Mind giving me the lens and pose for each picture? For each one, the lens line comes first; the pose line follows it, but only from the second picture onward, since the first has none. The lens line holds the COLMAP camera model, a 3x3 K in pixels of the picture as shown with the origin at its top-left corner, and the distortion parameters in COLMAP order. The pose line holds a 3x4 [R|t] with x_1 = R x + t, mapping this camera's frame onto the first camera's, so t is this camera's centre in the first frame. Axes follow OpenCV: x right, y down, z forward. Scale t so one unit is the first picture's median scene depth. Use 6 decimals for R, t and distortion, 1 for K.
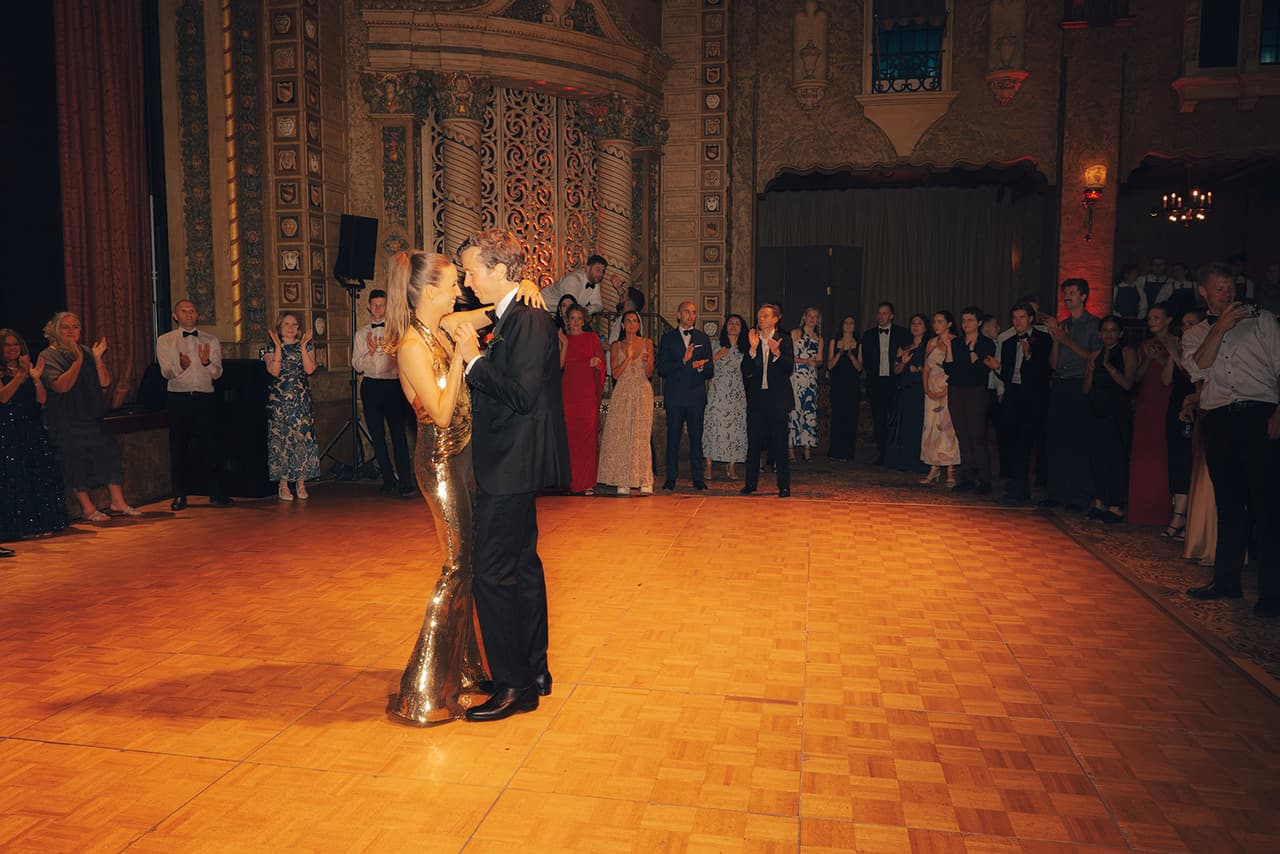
lens RADIAL K [[952.5, 0, 639.8], [0, 952.5, 430.2], [0, 0, 1]] dist [0.003385, -0.006693]
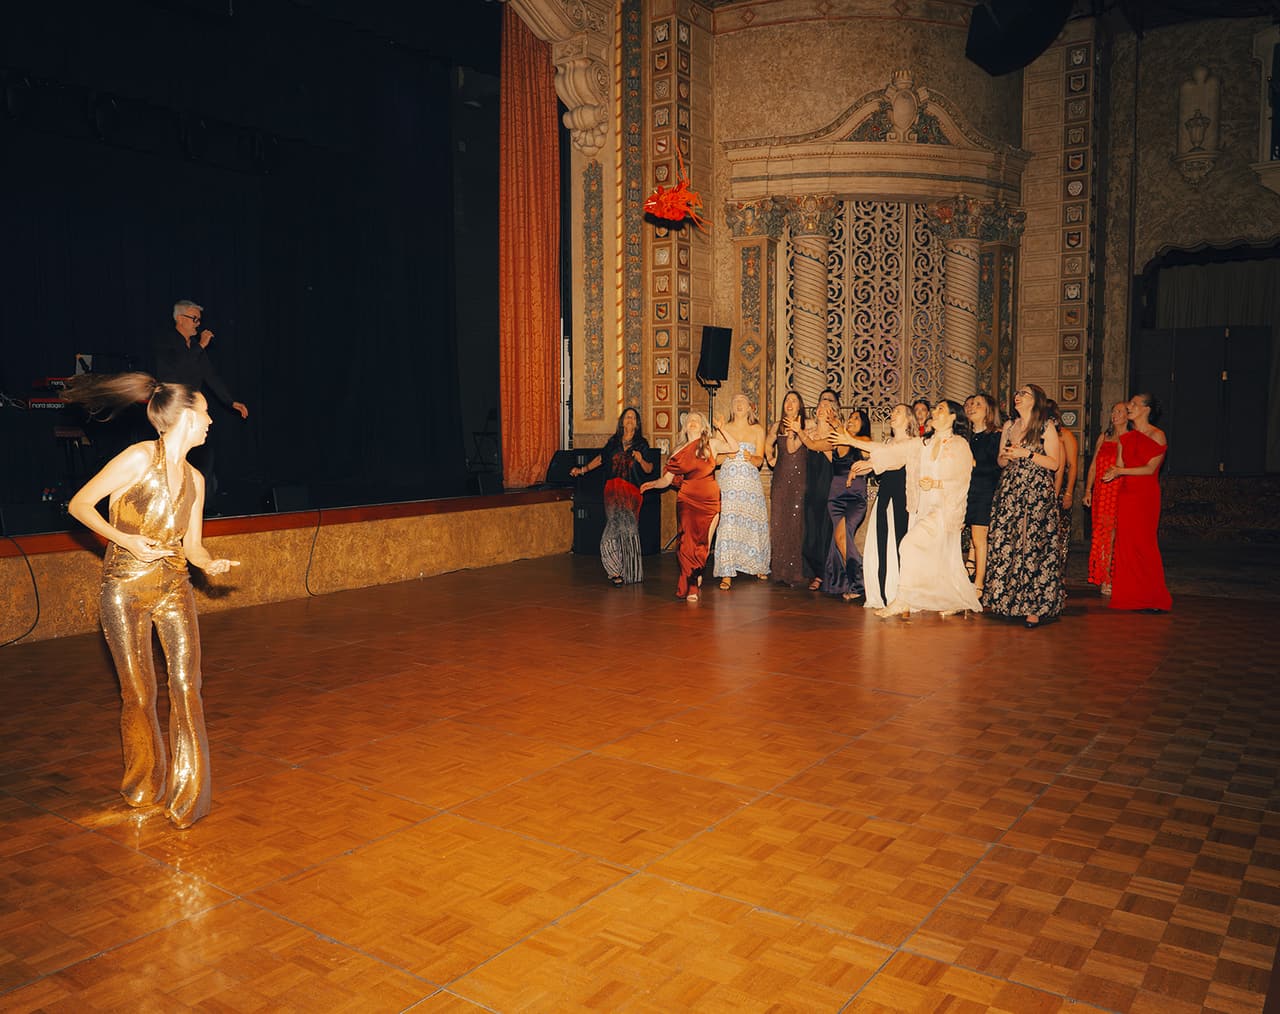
lens RADIAL K [[1106.4, 0, 639.7], [0, 1106.4, 507.0], [0, 0, 1]] dist [-0.006647, -0.001942]
pose [[0.916292, 0.021612, -0.399926, 0.150287], [-0.032416, 0.999269, -0.020271, 0.025876], [0.399196, 0.031538, 0.916323, -0.253810]]
